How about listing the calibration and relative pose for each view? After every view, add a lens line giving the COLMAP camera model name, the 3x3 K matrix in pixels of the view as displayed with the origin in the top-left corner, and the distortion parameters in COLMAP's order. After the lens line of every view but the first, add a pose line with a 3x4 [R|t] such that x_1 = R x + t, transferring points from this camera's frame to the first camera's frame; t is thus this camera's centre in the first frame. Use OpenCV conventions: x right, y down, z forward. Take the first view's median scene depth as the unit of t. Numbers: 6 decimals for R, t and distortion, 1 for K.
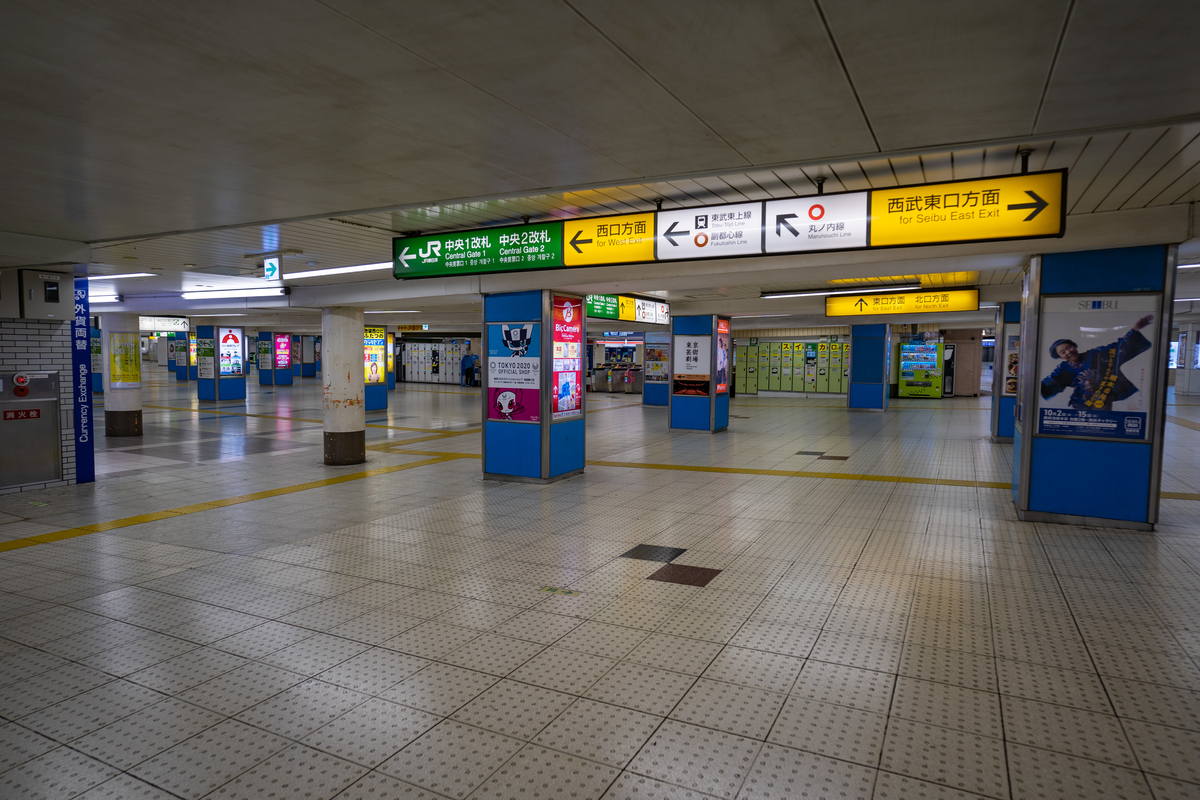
lens RADIAL K [[699.2, 0, 600.0], [0, 699.2, 400.0], [0, 0, 1]] dist [-0.040071, 0.043570]
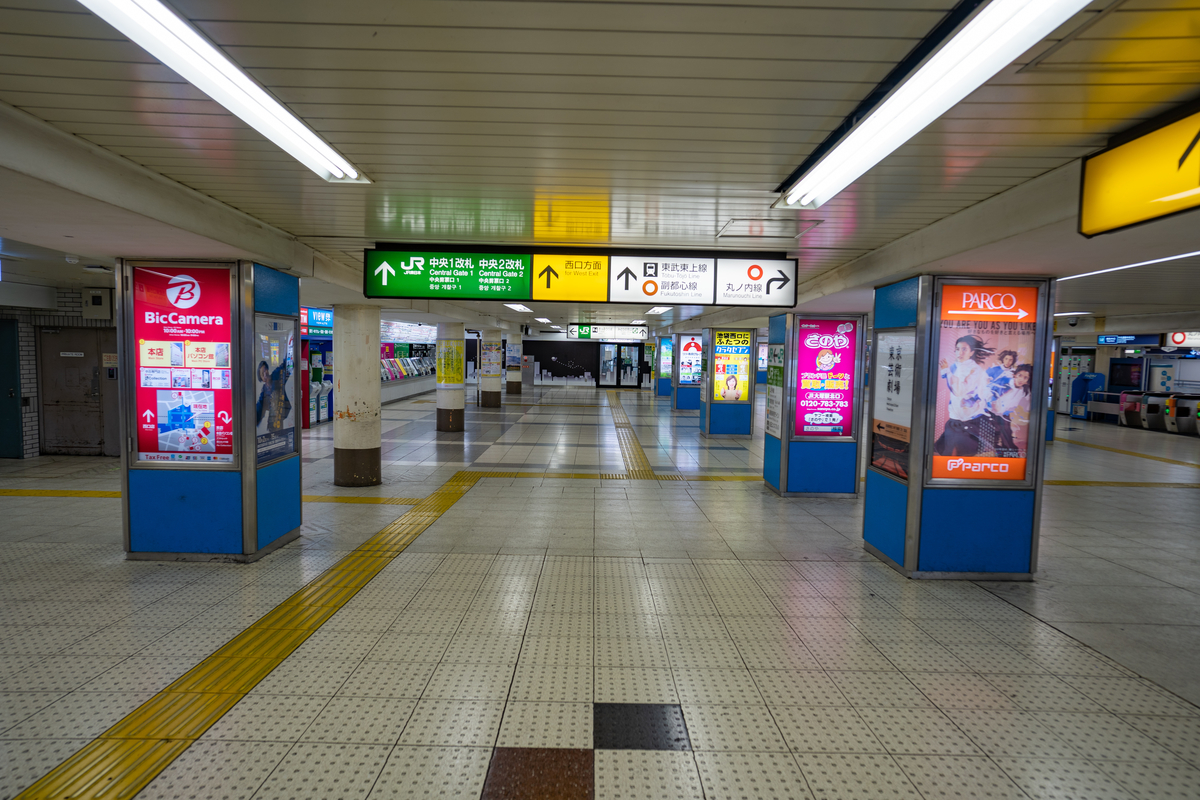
lens RADIAL K [[699.2, 0, 600.0], [0, 699.2, 400.0], [0, 0, 1]] dist [-0.040071, 0.043570]
pose [[0.462875, 0.063966, -0.884113, 0.652280], [-0.080424, 0.996310, 0.029977, -0.077822], [0.882768, 0.057228, 0.466311, 1.027085]]
